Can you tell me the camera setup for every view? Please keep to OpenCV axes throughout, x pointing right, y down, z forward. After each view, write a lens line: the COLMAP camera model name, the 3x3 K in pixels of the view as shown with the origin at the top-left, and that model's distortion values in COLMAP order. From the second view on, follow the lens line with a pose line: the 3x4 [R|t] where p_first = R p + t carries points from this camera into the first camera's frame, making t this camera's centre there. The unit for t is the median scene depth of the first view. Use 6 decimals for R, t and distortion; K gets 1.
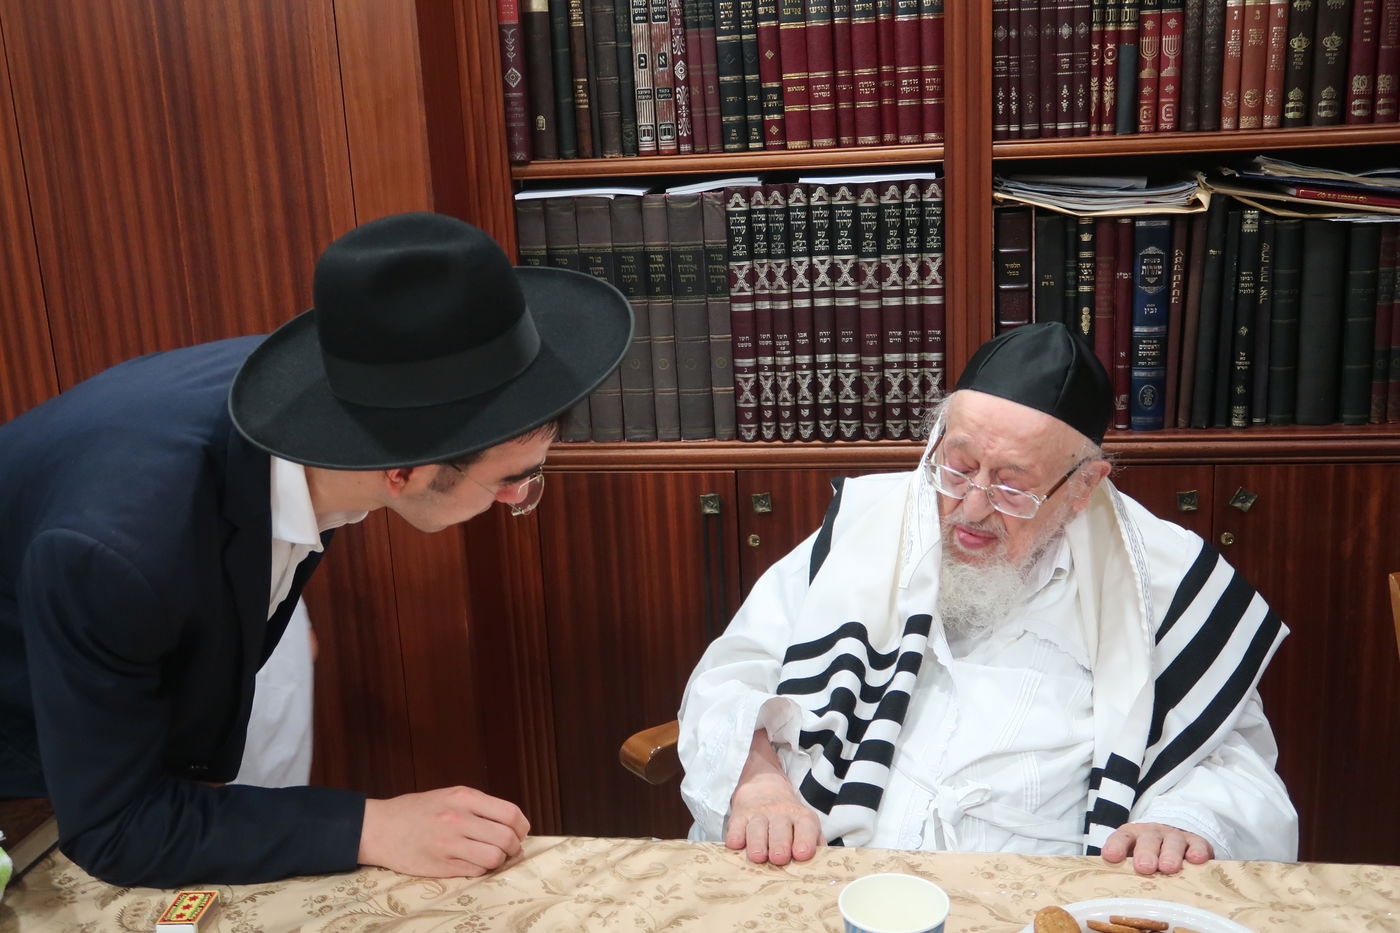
lens RADIAL K [[1480.3, 0, 693.1], [0, 1480.3, 450.8], [0, 0, 1]] dist [0.017327, -0.006008]
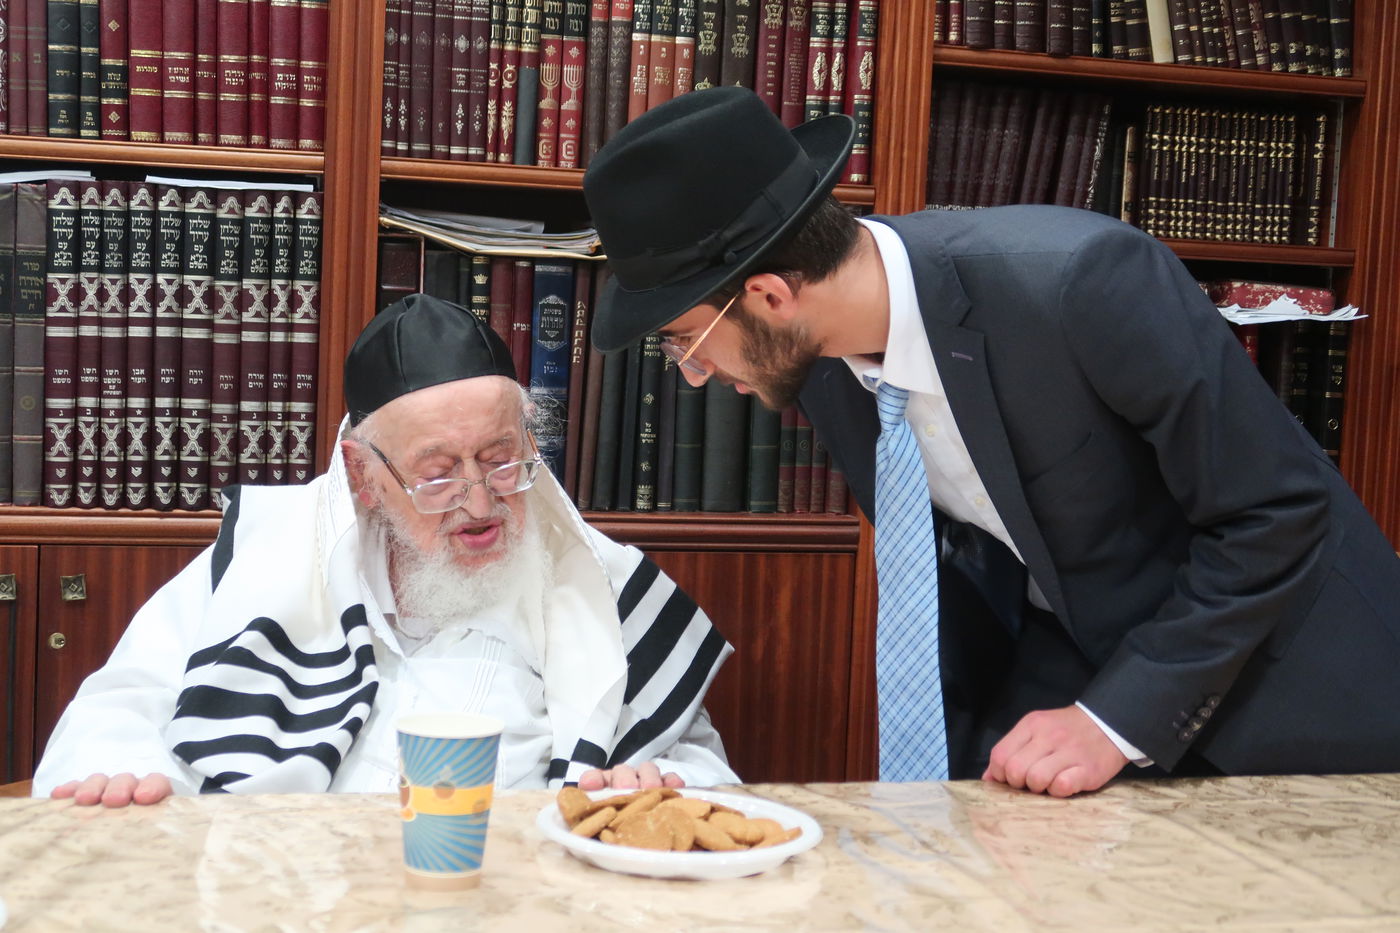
lens RADIAL K [[2259.4, 0, 695.0], [0, 2259.4, 442.2], [0, 0, 1]] dist [-0.000474, -0.043977]
pose [[0.905073, 0.060680, 0.420904, -0.166451], [0.015848, 0.984267, -0.175977, 0.180005], [-0.424960, 0.165942, 0.889872, -0.200126]]
